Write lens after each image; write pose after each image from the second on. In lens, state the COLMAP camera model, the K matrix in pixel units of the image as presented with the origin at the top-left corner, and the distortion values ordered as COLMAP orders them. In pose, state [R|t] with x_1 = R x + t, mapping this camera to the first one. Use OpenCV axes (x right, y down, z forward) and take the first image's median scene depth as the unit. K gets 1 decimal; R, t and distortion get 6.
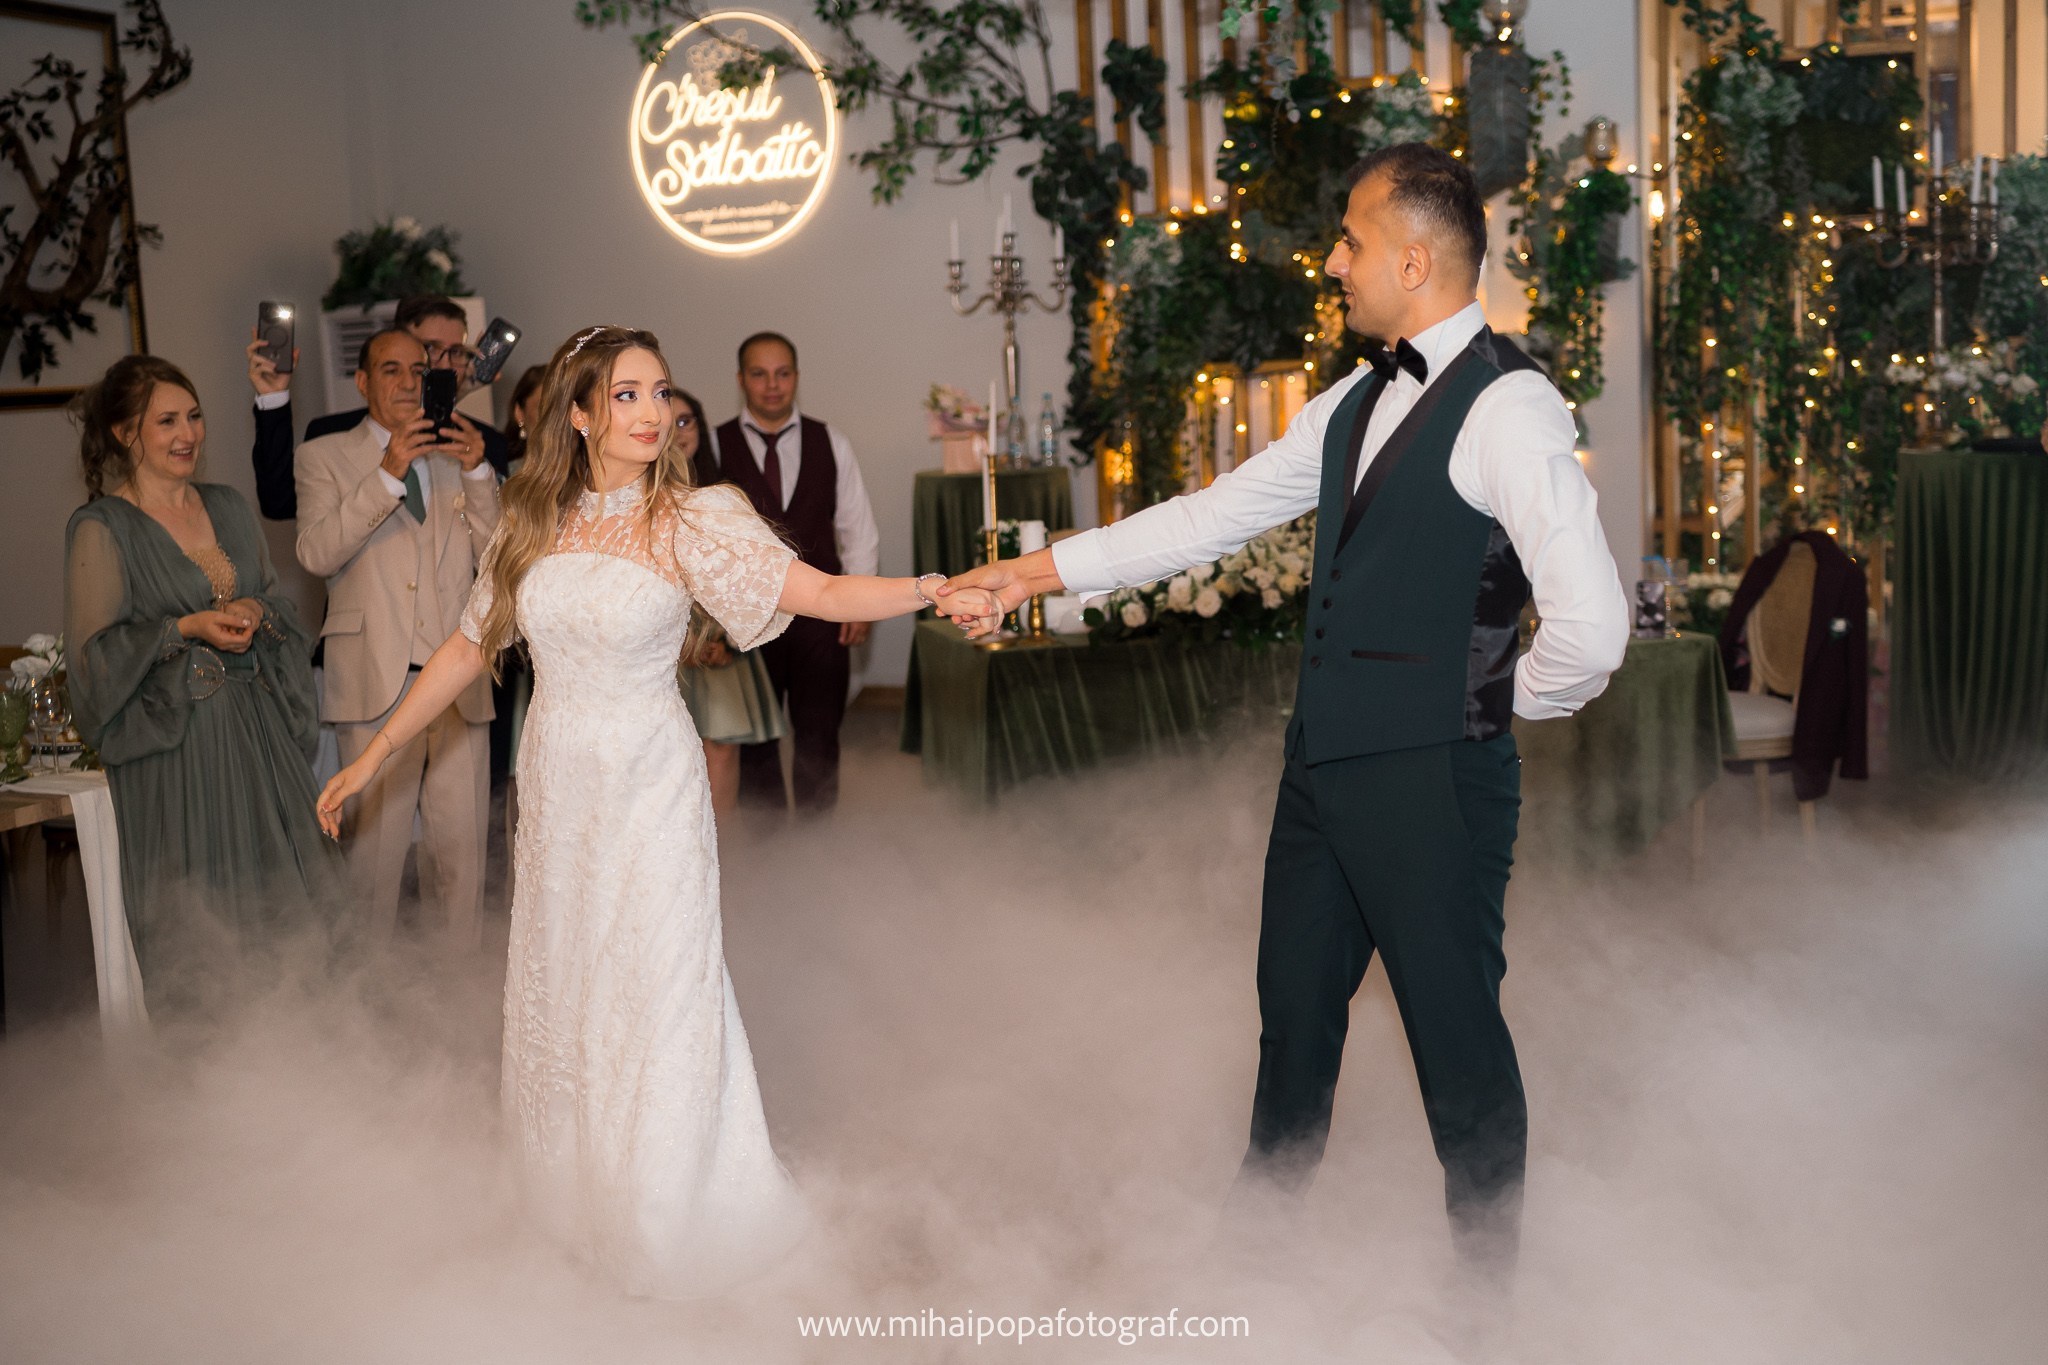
lens RADIAL K [[2125.8, 0, 1129.7], [0, 2125.8, 672.6], [0, 0, 1]] dist [-0.100217, 0.072186]
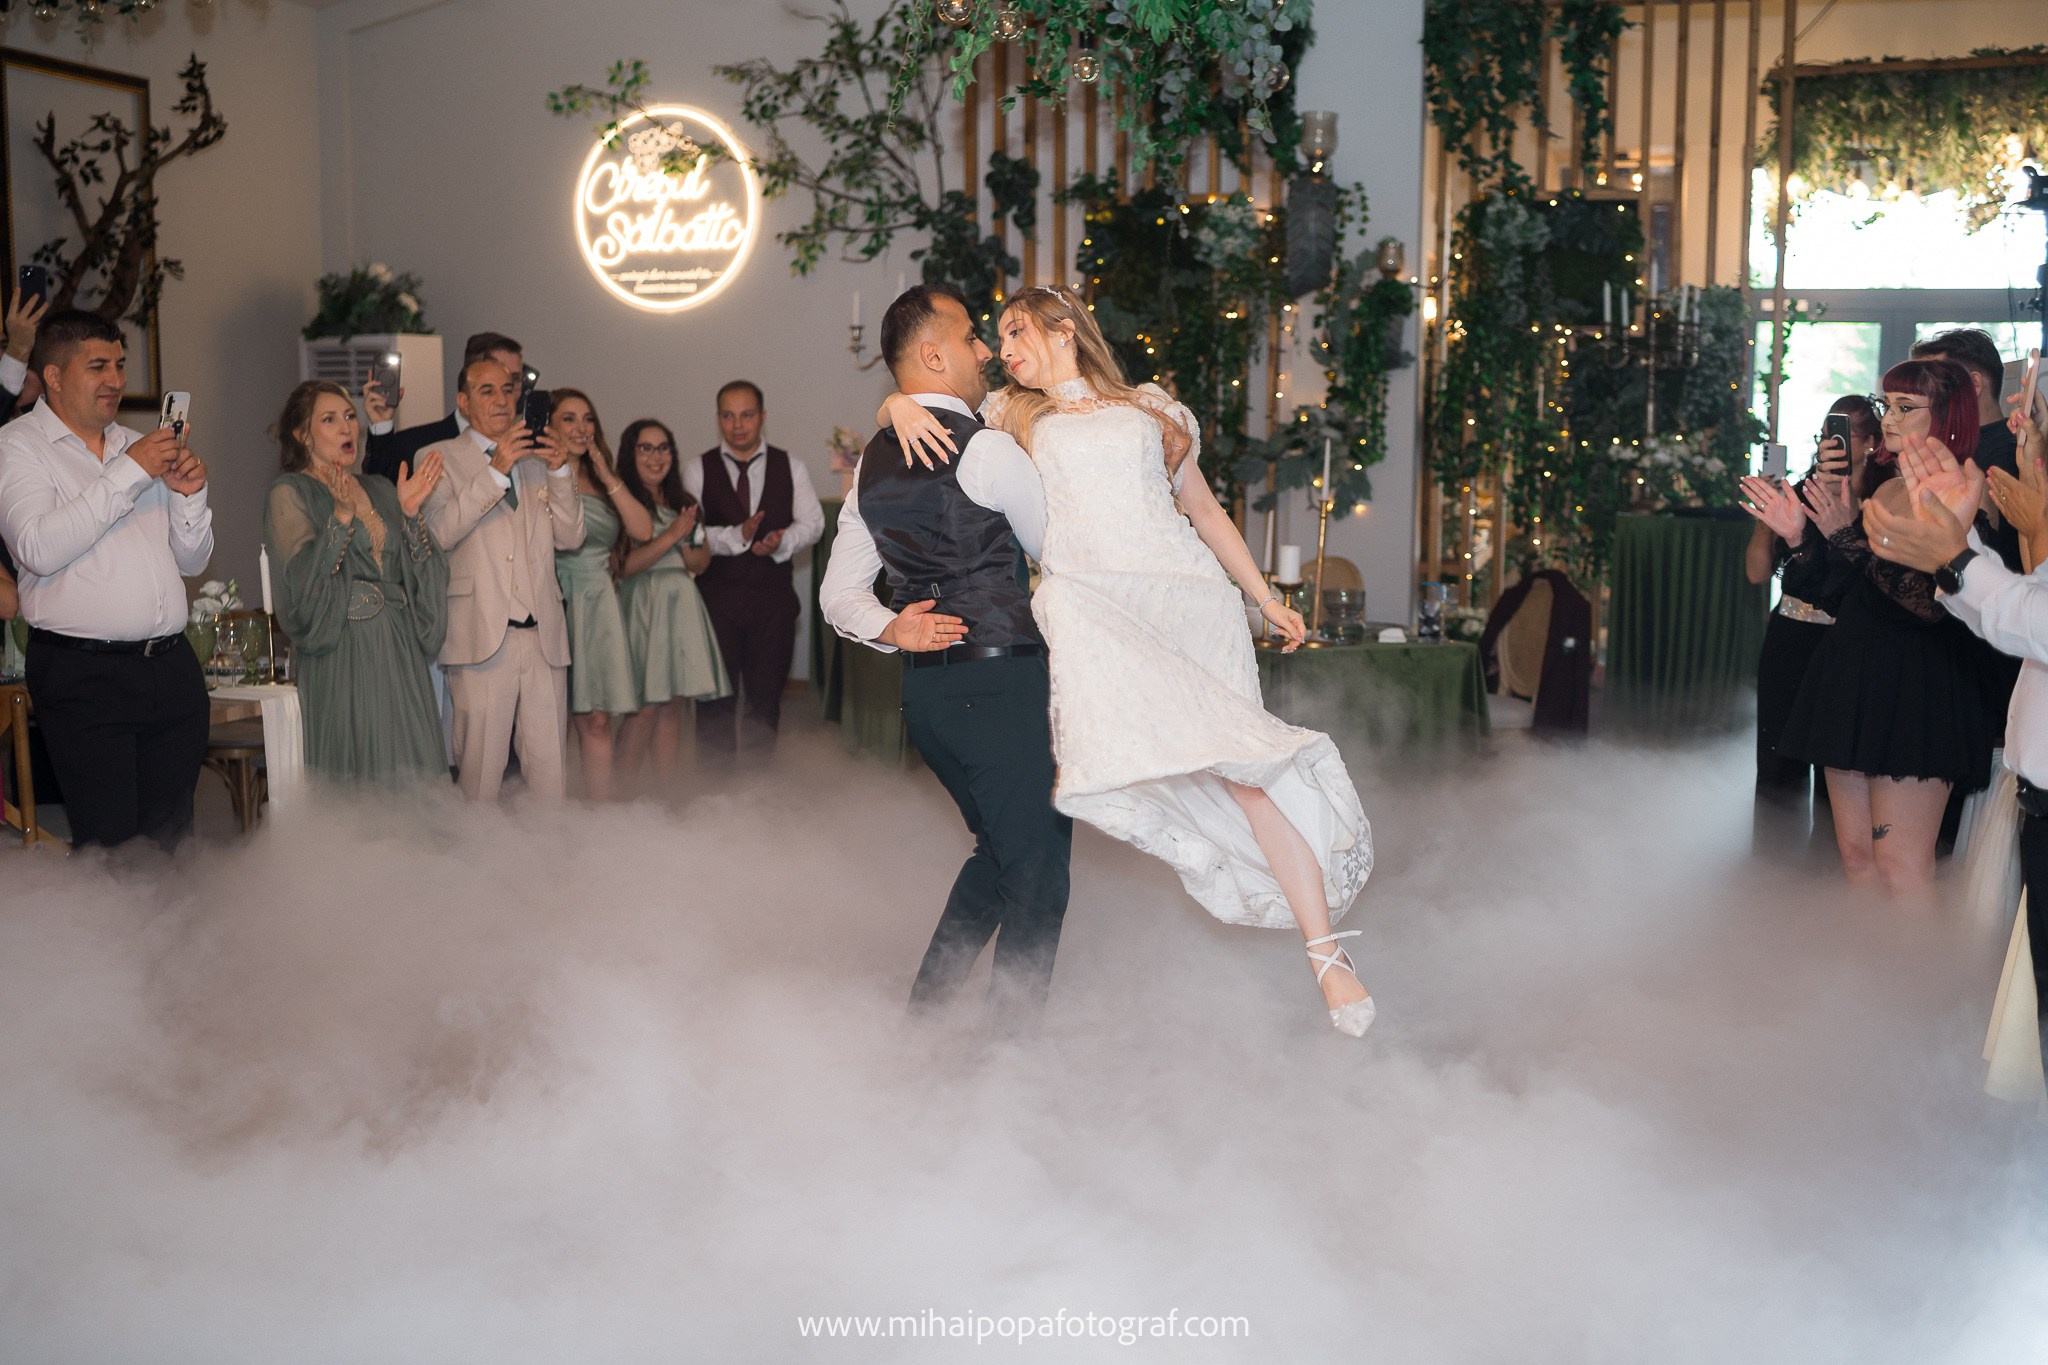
lens RADIAL K [[1991.8, 0, 1053.7], [0, 1991.8, 675.4], [0, 0, 1]] dist [-0.107544, 0.091790]
pose [[0.995975, 0.037387, 0.081465, -0.057029], [-0.035731, 0.999126, -0.021697, 0.026177], [-0.082205, 0.018698, 0.996440, -0.137514]]
